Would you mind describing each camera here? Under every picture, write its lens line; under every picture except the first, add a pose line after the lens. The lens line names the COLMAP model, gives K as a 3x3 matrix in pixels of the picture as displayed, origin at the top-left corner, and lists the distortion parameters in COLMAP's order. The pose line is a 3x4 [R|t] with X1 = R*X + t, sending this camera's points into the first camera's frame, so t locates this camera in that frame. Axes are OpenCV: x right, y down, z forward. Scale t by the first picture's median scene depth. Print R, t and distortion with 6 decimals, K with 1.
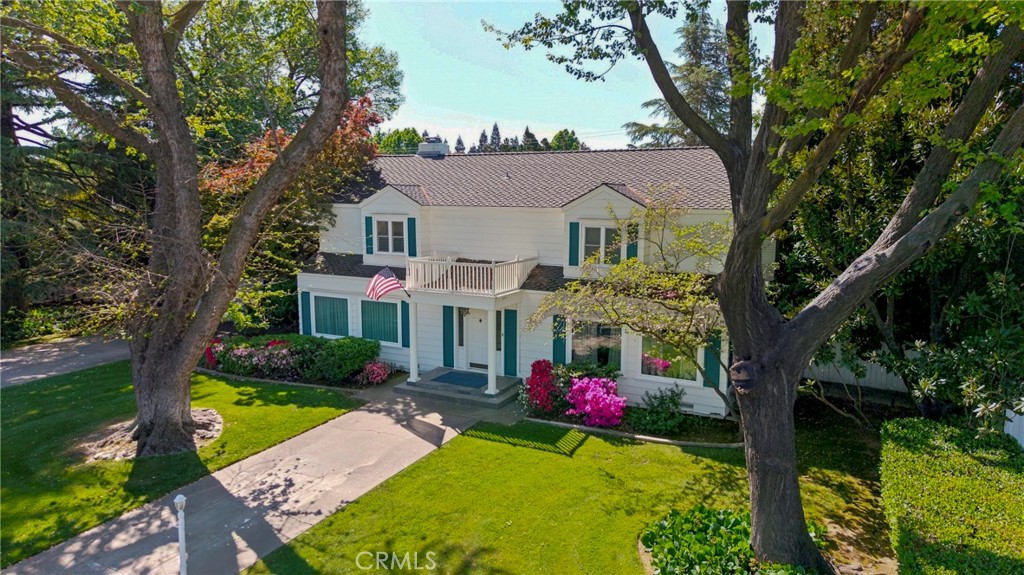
lens RADIAL K [[687.6, 0, 518.2], [0, 687.6, 288.6], [0, 0, 1]] dist [0.020241, -0.021062]
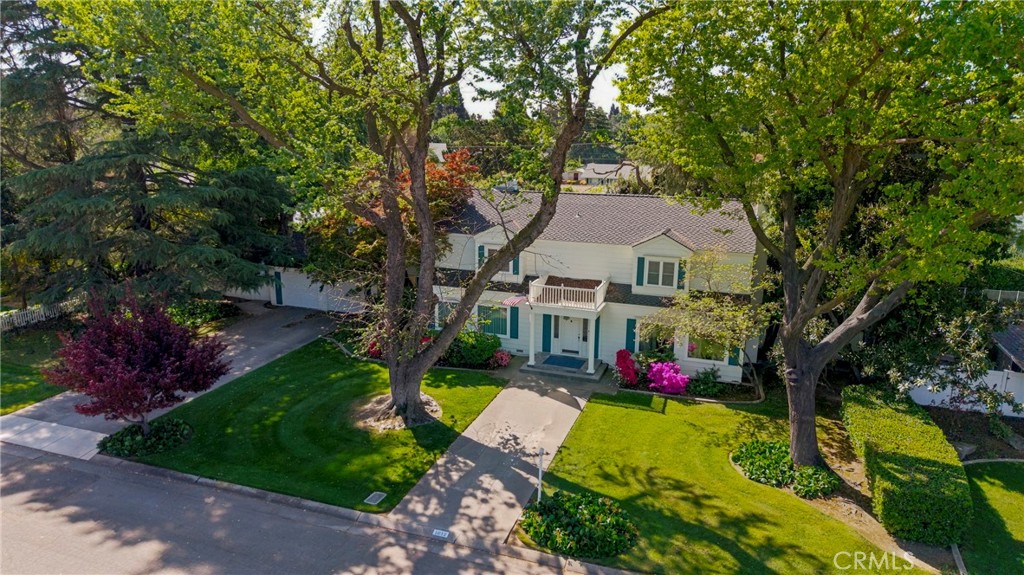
lens RADIAL K [[687.6, 0, 514.3], [0, 687.6, 277.9], [0, 0, 1]] dist [0.020241, -0.021062]
pose [[0.991000, -0.019418, 0.132447, -0.453367], [0.008813, 0.996740, 0.080193, -0.201528], [-0.133572, -0.078304, 0.987941, -0.523473]]
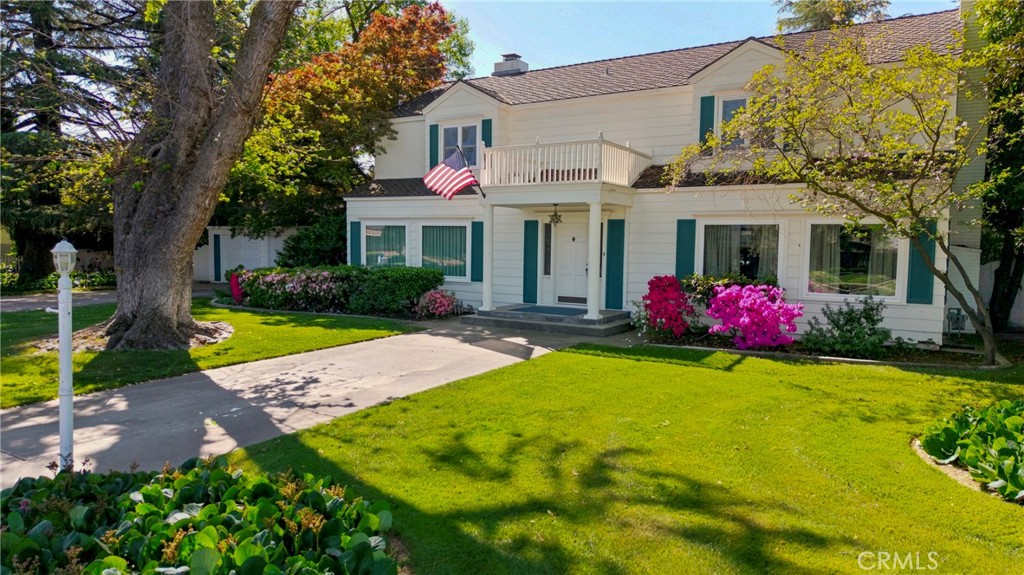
lens RADIAL K [[687.6, 0, 514.3], [0, 687.6, 288.1], [0, 0, 1]] dist [0.020241, -0.021062]
pose [[0.995958, 0.016146, -0.088355, -0.065483], [-0.022958, 0.996795, -0.076630, 0.198411], [0.086834, 0.078349, 0.993137, 0.292175]]
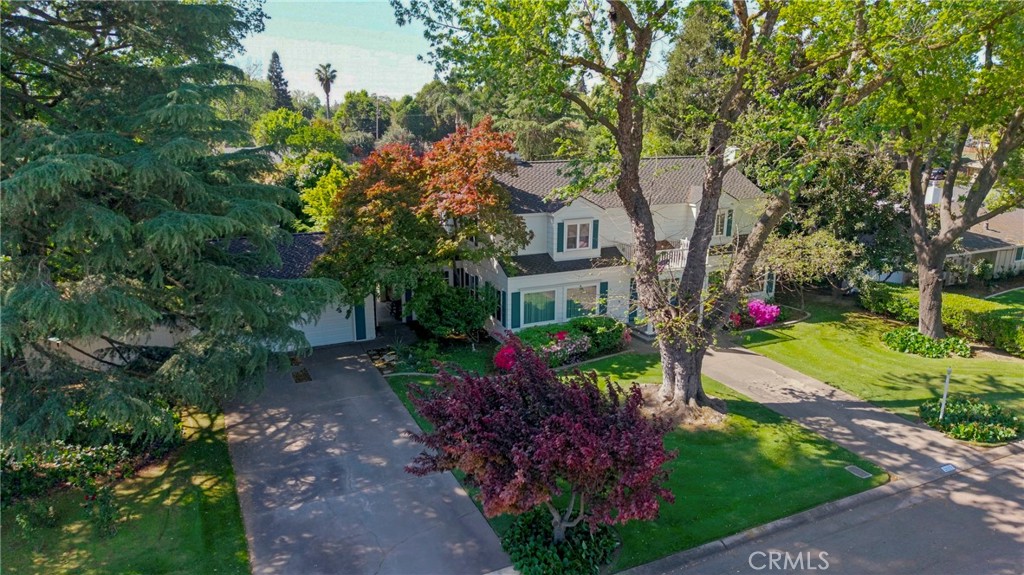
lens RADIAL K [[687.6, 0, 518.3], [0, 687.6, 287.0], [0, 0, 1]] dist [0.020241, -0.021062]
pose [[0.604700, -0.197294, 0.771630, -1.683737], [0.108587, 0.980209, 0.165529, -0.275301], [-0.789016, -0.016306, 0.614156, 0.394024]]
